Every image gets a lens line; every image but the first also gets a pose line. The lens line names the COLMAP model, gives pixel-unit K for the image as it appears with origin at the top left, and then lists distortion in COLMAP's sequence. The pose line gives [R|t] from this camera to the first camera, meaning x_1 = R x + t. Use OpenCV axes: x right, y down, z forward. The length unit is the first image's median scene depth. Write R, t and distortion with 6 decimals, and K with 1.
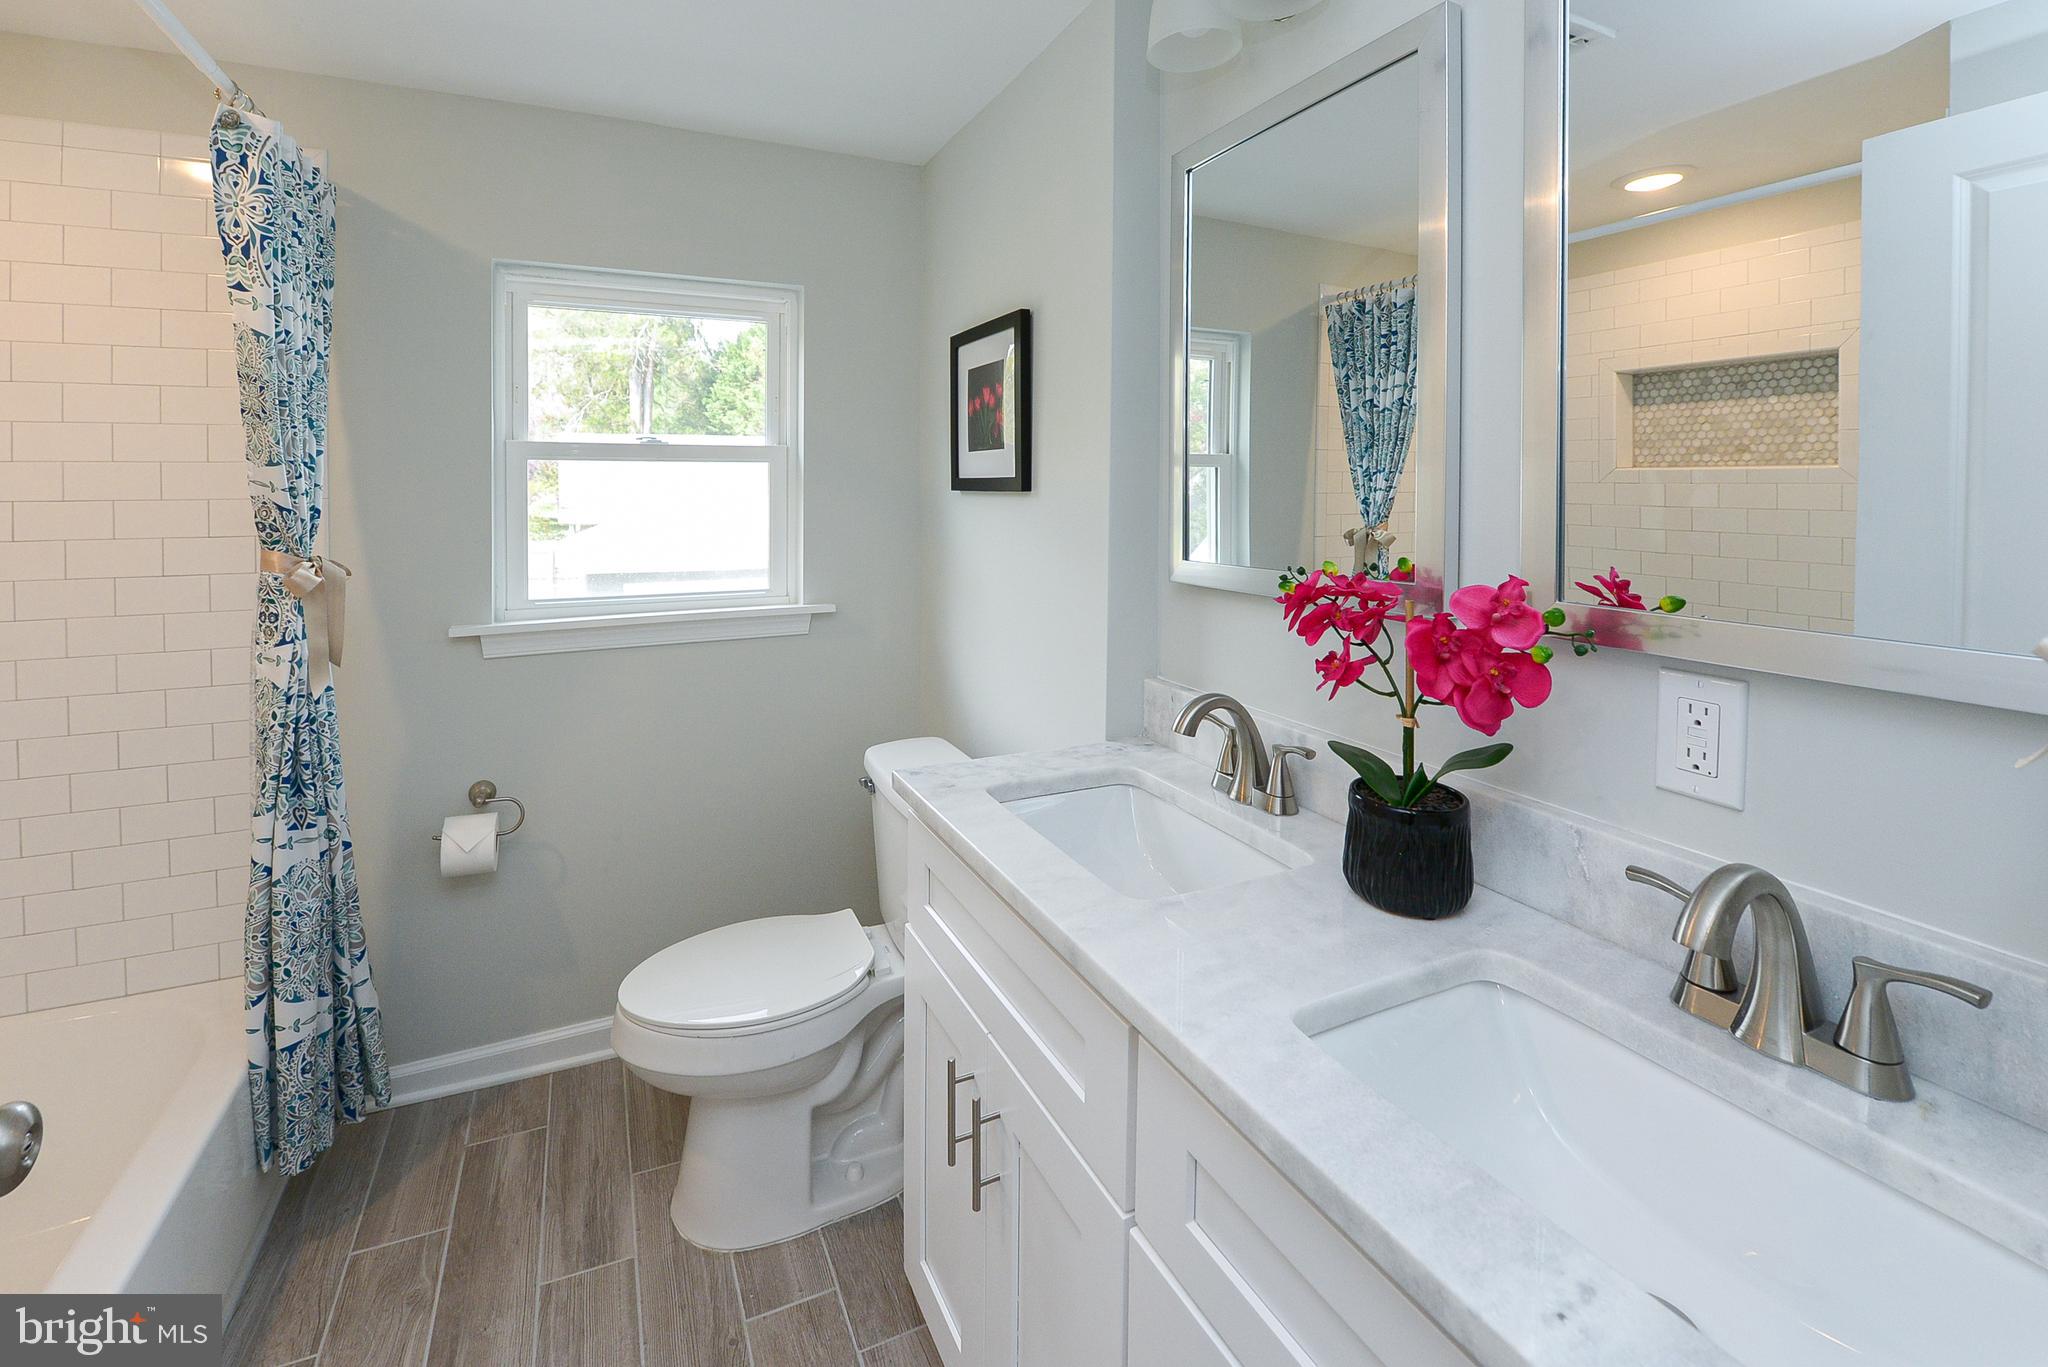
lens RADIAL K [[890.4, 0, 1016.4], [0, 890.4, 534.3], [0, 0, 1]] dist [-0.011513, -0.000543]
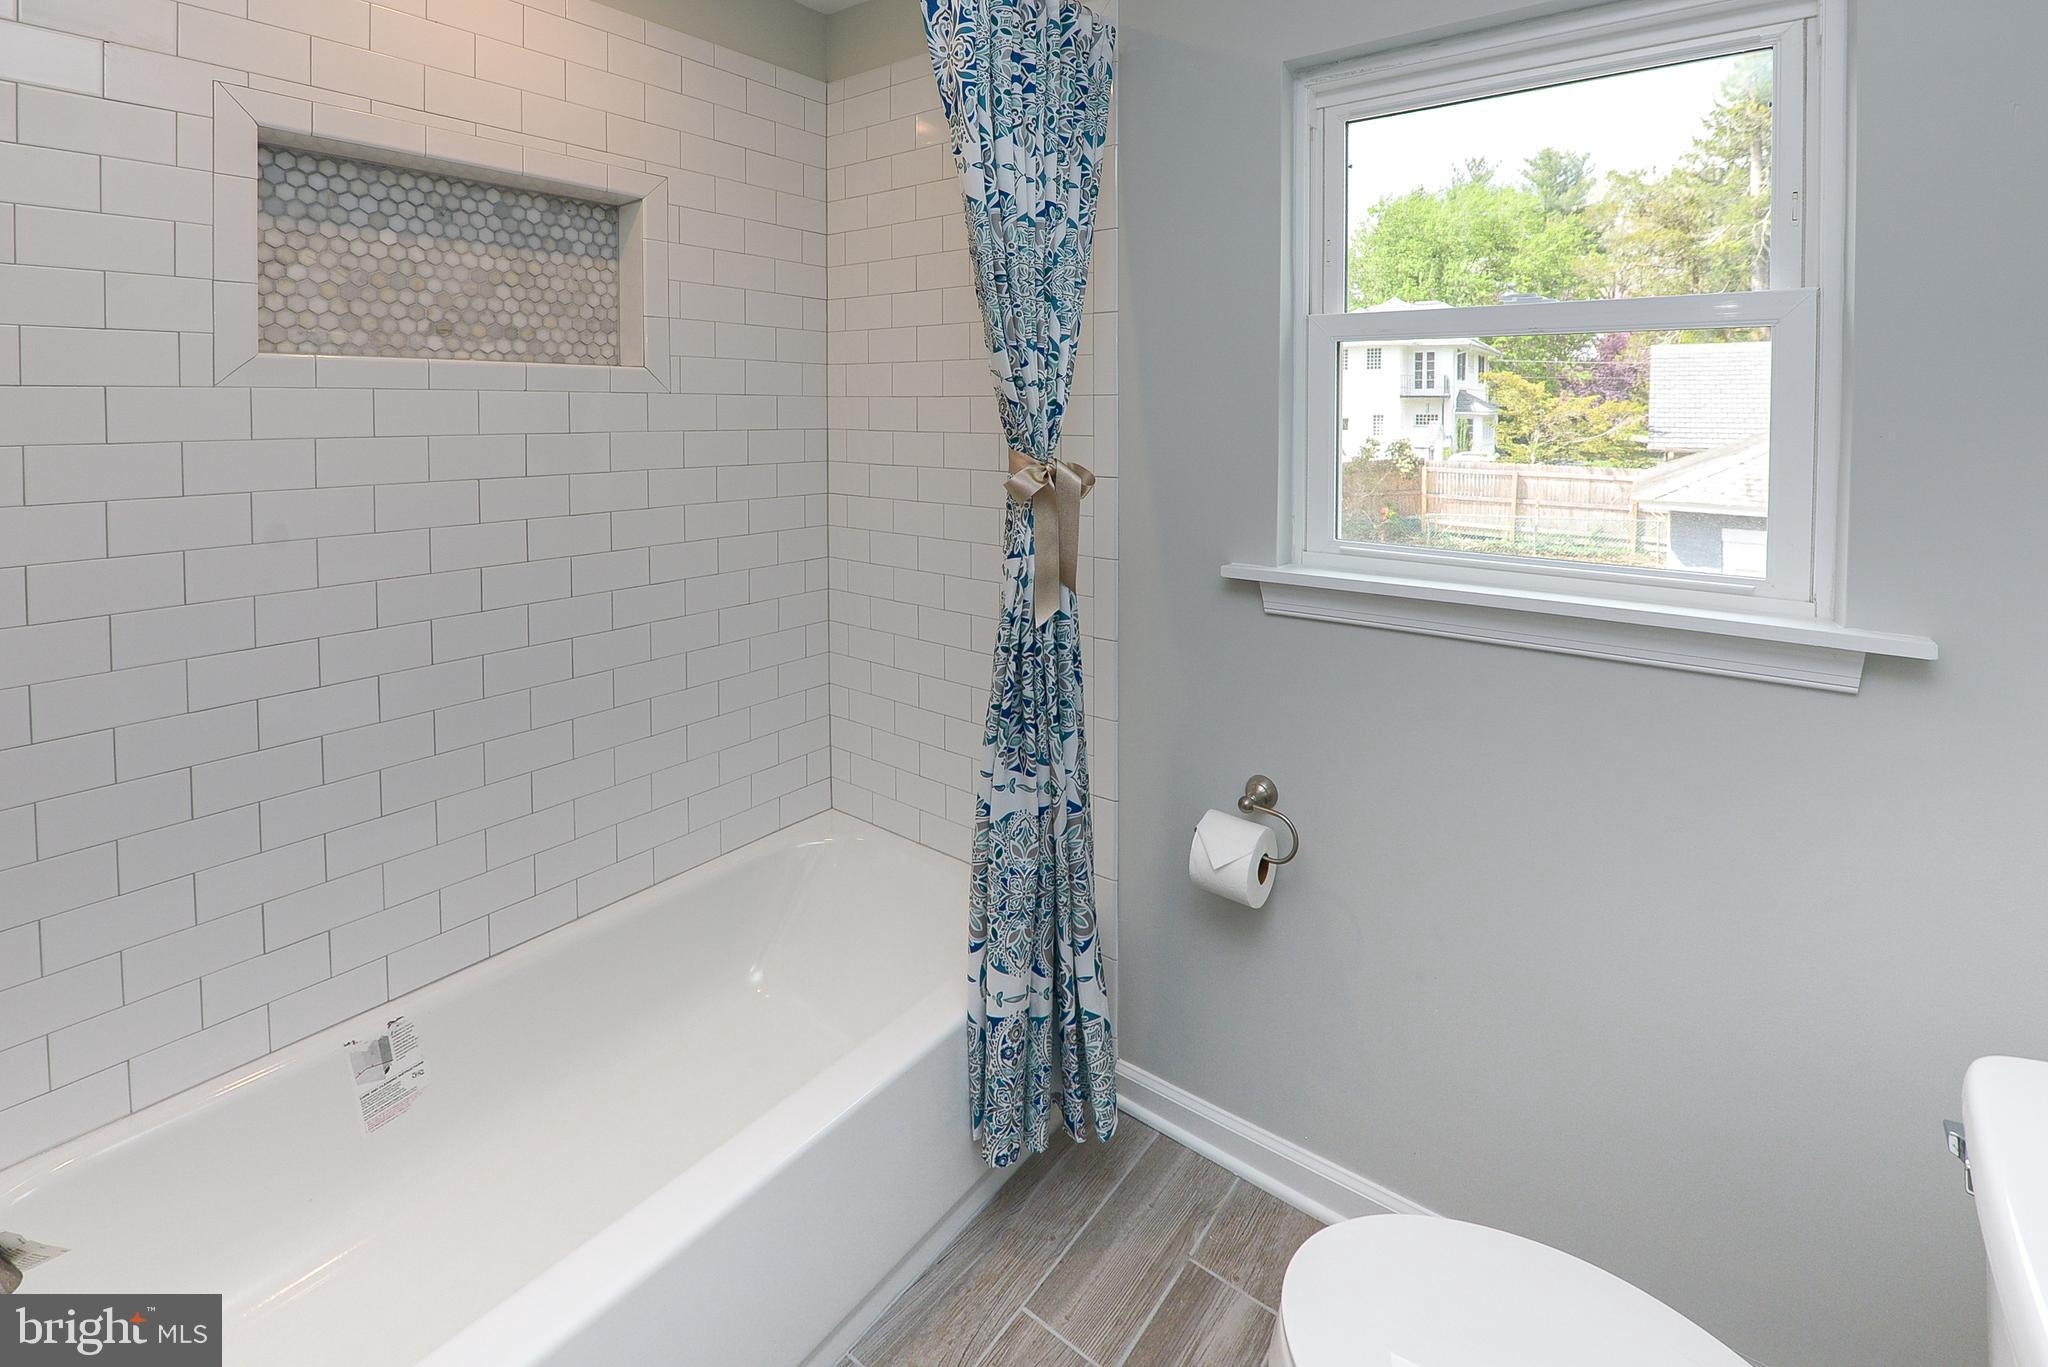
lens RADIAL K [[908.8, 0, 1020.7], [0, 908.8, 435.4], [0, 0, 1]] dist [-0.012321, -0.000254]
pose [[0.442704, 0.021558, -0.896409, -0.022591], [-0.045931, 0.998944, 0.001341, 0.002524], [0.895491, 0.040579, 0.443226, 0.592733]]
